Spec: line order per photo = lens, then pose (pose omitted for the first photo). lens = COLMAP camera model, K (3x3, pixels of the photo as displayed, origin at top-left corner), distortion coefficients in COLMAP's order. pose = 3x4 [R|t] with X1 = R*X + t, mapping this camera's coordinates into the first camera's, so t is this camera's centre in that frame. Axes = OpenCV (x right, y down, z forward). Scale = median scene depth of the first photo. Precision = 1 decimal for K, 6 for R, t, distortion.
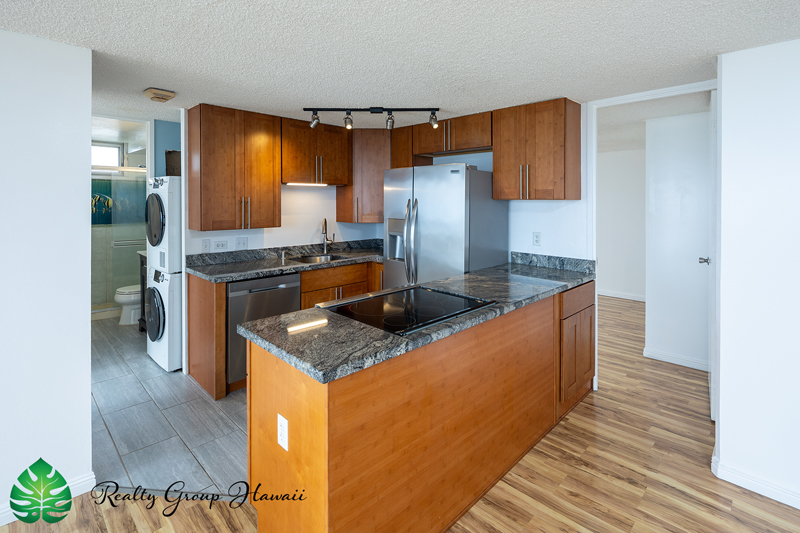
lens RADIAL K [[390.5, 0, 400.4], [0, 390.5, 199.6], [0, 0, 1]] dist [-0.001078, -0.000362]
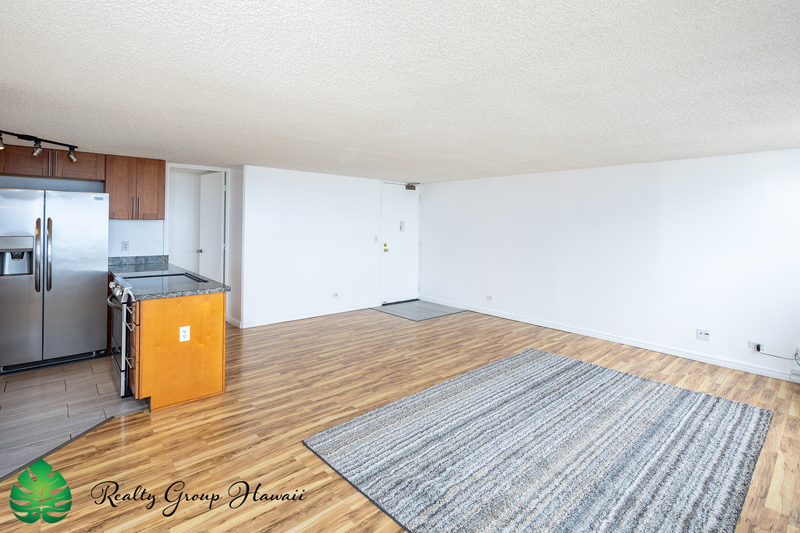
lens RADIAL K [[391.5, 0, 402.1], [0, 391.5, 222.0], [0, 0, 1]] dist [0.000424, 0.000063]
pose [[0.058410, -0.001662, 0.998291, -1.053493], [-0.013787, 0.999902, 0.002471, -0.007907], [-0.998197, -0.013908, 0.058381, -0.119449]]
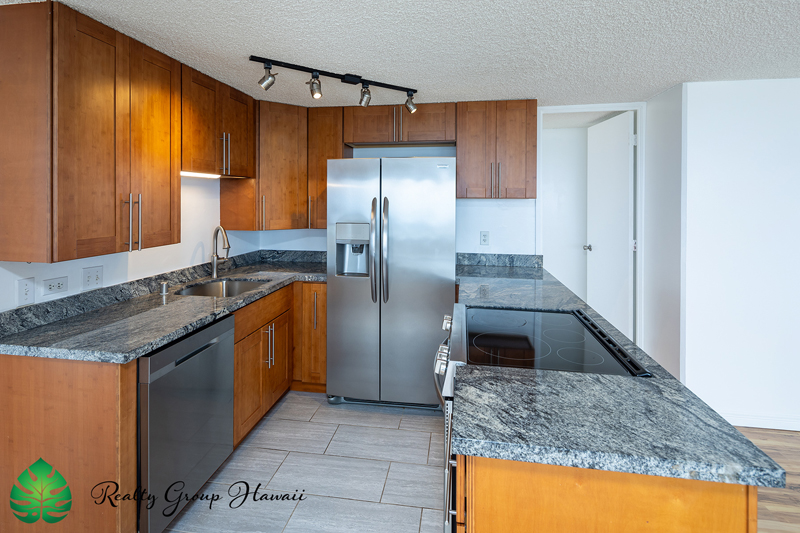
lens RADIAL K [[390.5, 0, 400.4], [0, 390.5, 199.6], [0, 0, 1]] dist [-0.001078, -0.000362]
pose [[0.810829, -0.001278, 0.585281, -0.404189], [-0.000424, 0.999996, 0.002771, 0.000157], [-0.585283, -0.002495, 0.810826, 0.320676]]
